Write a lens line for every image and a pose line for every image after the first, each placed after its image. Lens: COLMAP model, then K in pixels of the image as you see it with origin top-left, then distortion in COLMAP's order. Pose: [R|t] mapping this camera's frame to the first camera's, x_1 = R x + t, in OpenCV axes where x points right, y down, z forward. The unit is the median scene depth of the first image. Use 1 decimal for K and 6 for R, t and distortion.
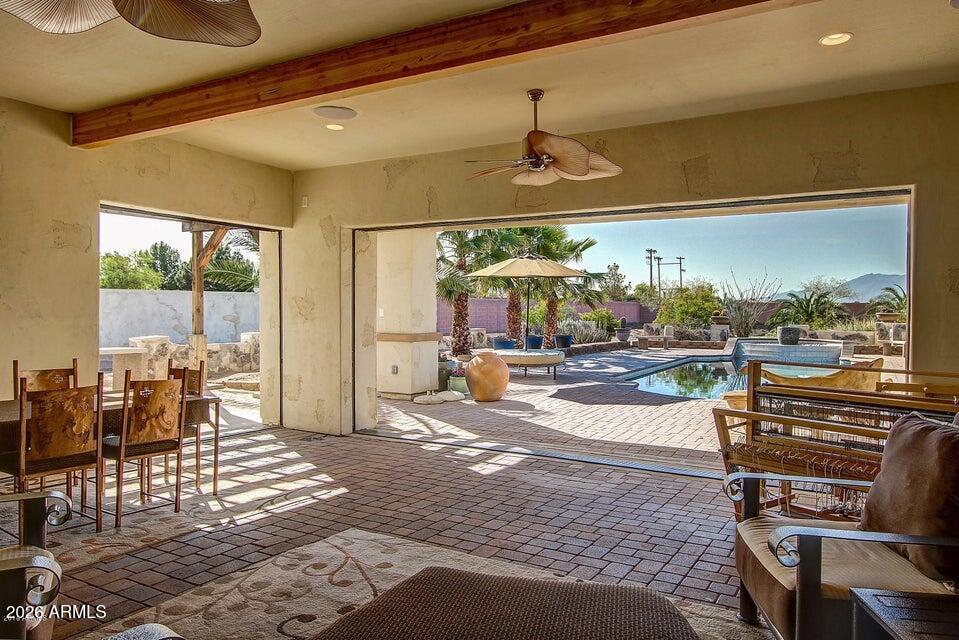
lens RADIAL K [[676.9, 0, 479.5], [0, 676.9, 320.0], [0, 0, 1]] dist [0.004315, 0.005578]
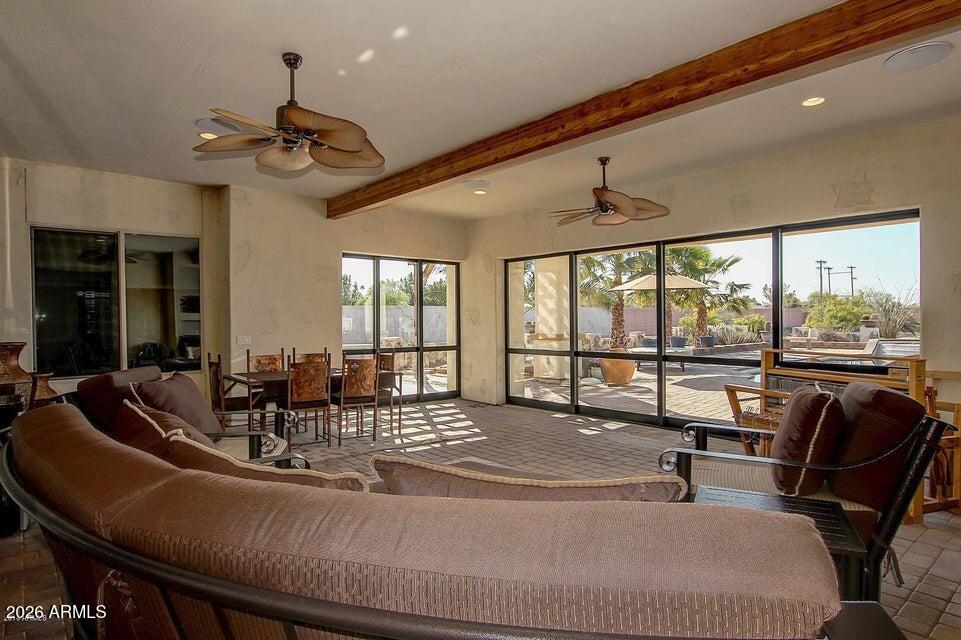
lens RADIAL K [[536.9, 0, 480.5], [0, 536.9, 320.0], [0, 0, 1]] dist [-0.000139, 0.000308]
pose [[0.949541, -0.011108, -0.313448, 0.161429], [0.007247, 0.999883, -0.013477, 0.009694], [0.313561, 0.010526, 0.949510, -0.117651]]
